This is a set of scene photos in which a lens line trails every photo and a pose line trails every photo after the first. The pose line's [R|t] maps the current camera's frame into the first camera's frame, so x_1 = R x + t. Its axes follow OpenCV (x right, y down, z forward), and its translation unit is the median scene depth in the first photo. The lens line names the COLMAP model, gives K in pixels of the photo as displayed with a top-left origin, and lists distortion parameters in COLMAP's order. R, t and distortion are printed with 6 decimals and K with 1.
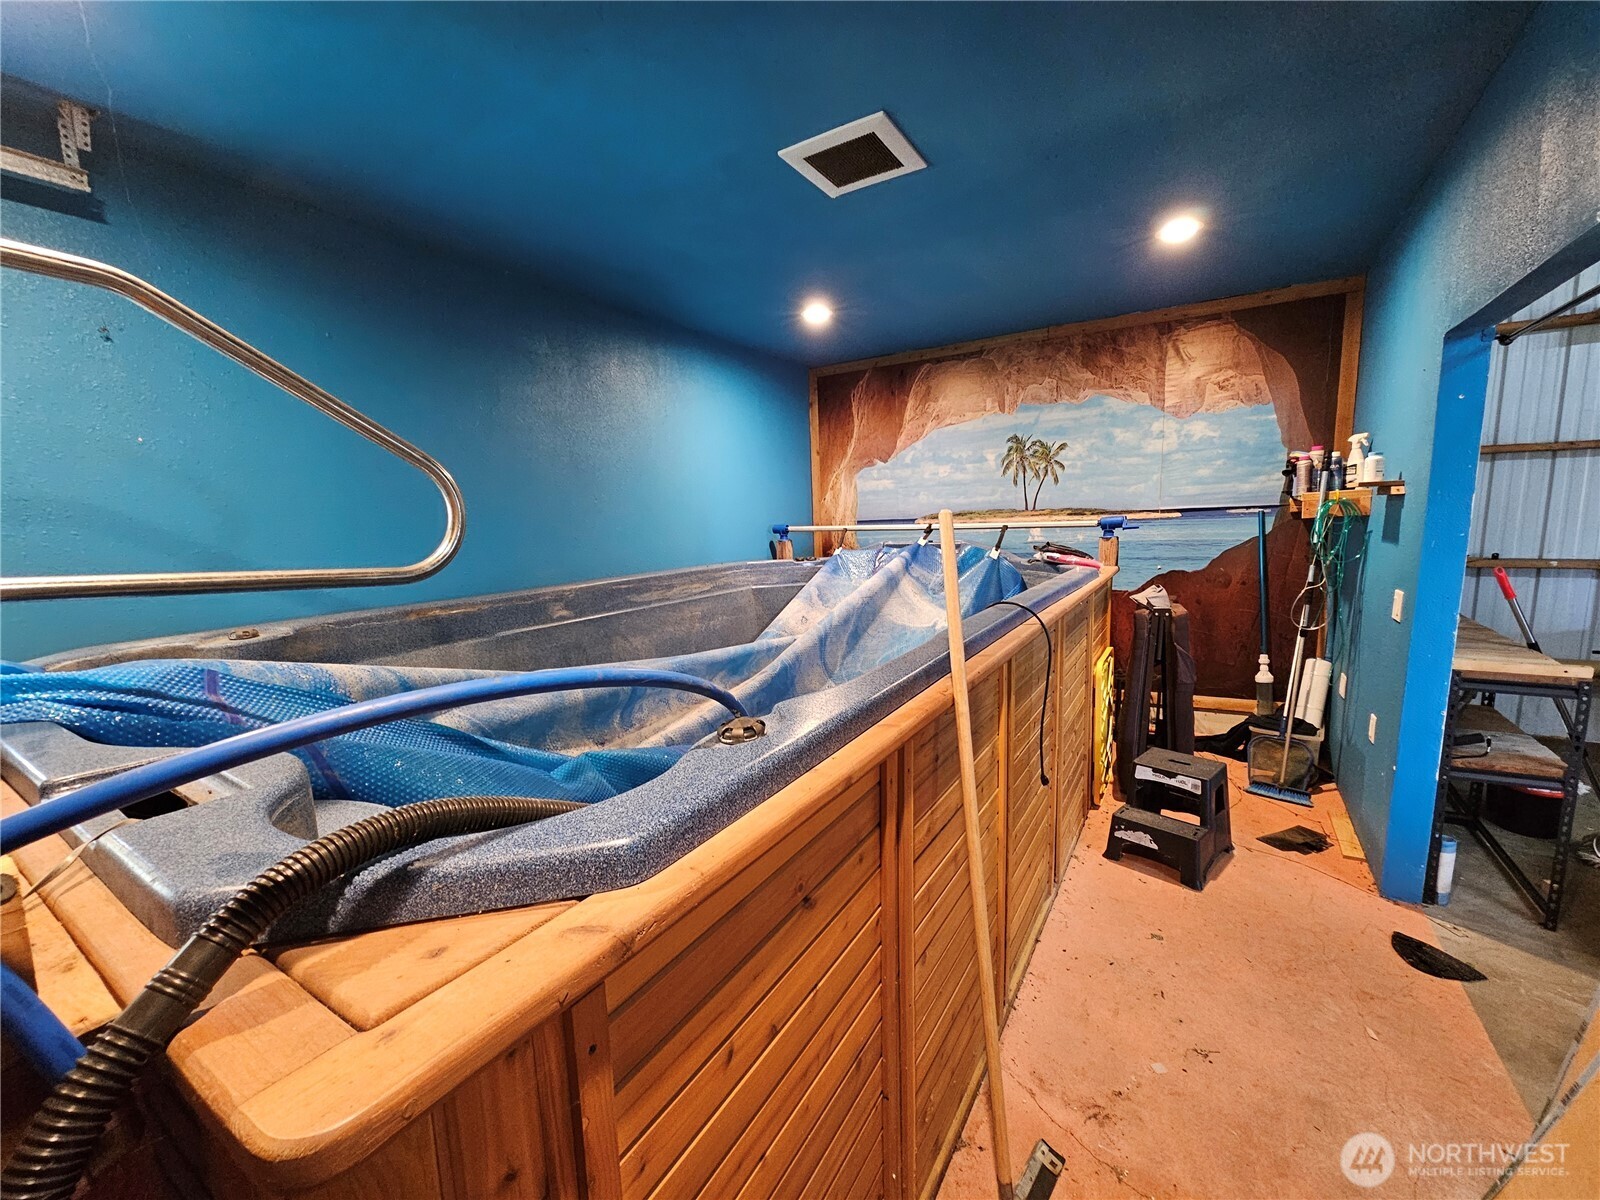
lens RADIAL K [[649.1, 0, 795.1], [0, 649.1, 617.0], [0, 0, 1]] dist [0.010158, -0.004075]
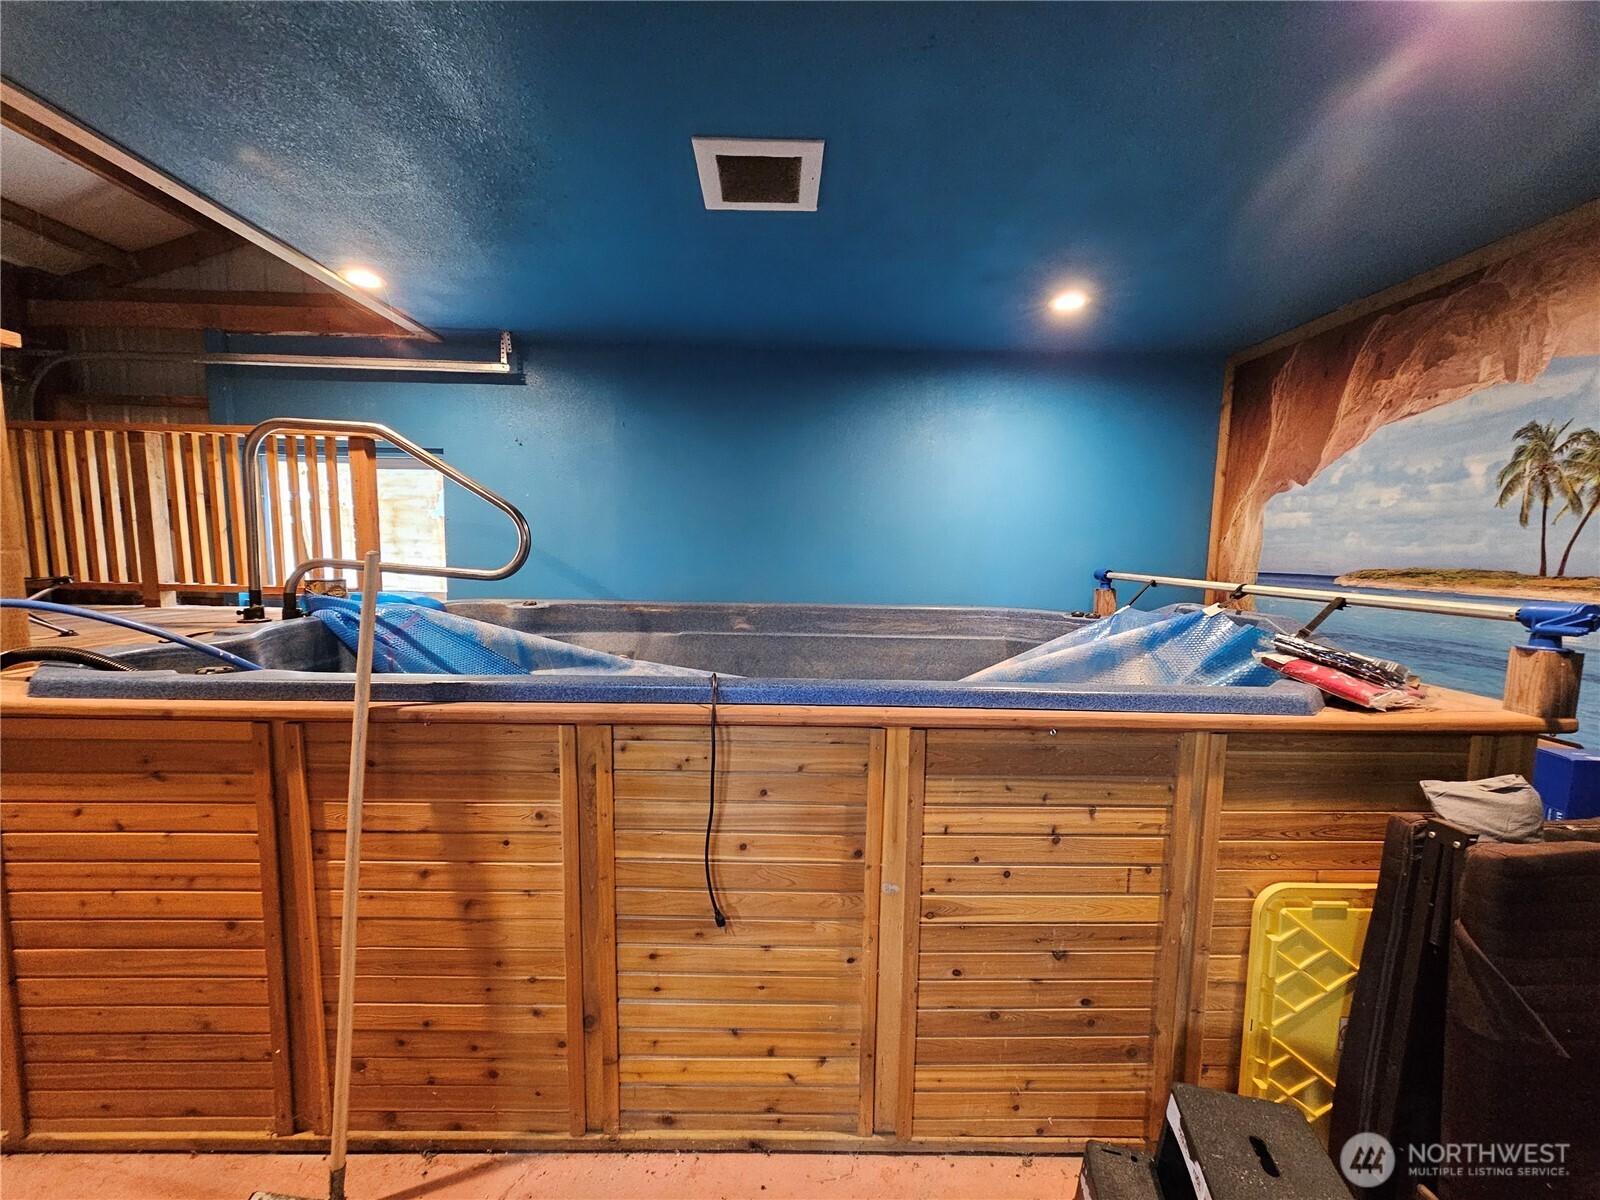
lens RADIAL K [[649.1, 0, 795.1], [0, 649.1, 617.0], [0, 0, 1]] dist [0.010158, -0.004075]
pose [[0.541634, 0.135076, -0.829691, 0.469842], [-0.167845, 0.984508, 0.050708, -0.067983], [0.823687, 0.111794, 0.555915, 0.286613]]
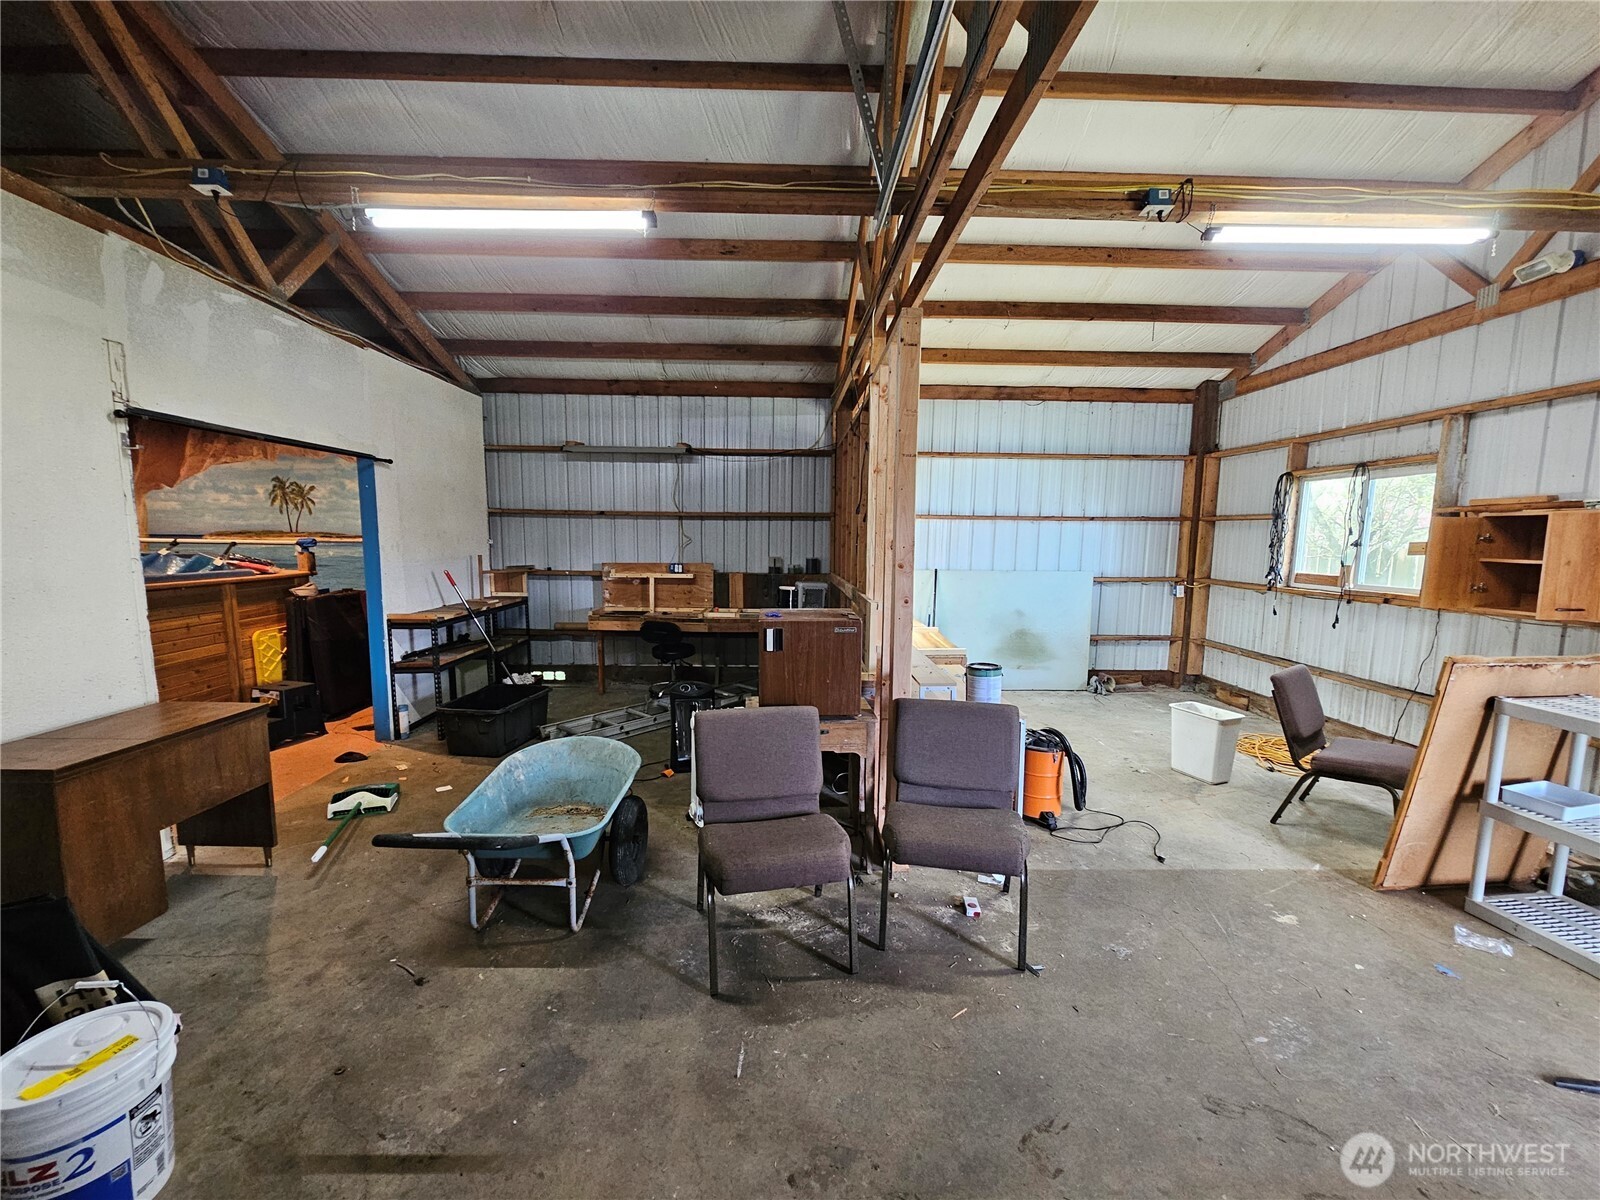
lens RADIAL K [[649.1, 0, 795.1], [0, 649.1, 617.0], [0, 0, 1]] dist [0.010158, -0.004075]
pose [[0.835851, -0.022448, 0.548498, 0.492645], [0.043460, 0.998733, -0.025353, 0.093543], [-0.547234, 0.045028, 0.835768, -0.713330]]
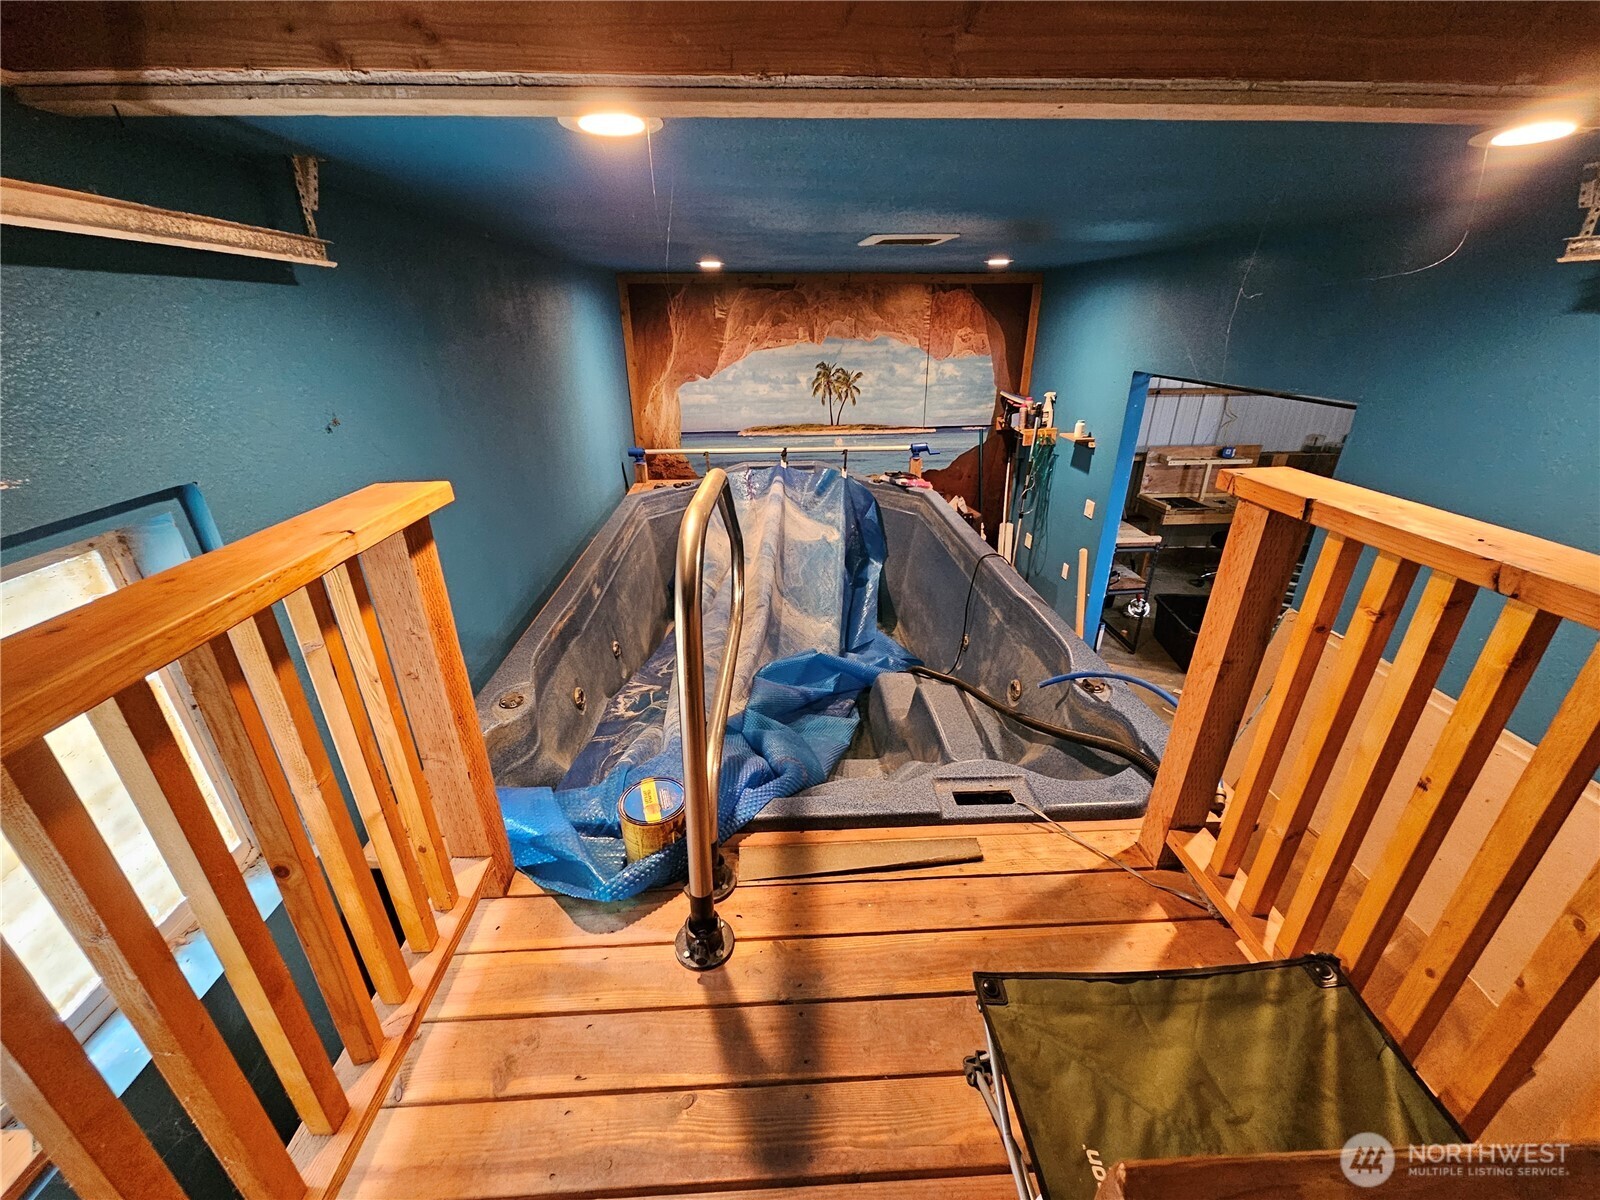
lens RADIAL K [[649.1, 0, 795.1], [0, 649.1, 617.0], [0, 0, 1]] dist [0.010158, -0.004075]
pose [[0.818419, -0.215346, 0.532744, -0.462382], [0.069904, 0.957547, 0.279672, -0.168550], [-0.570354, -0.191648, 0.798728, -0.037876]]
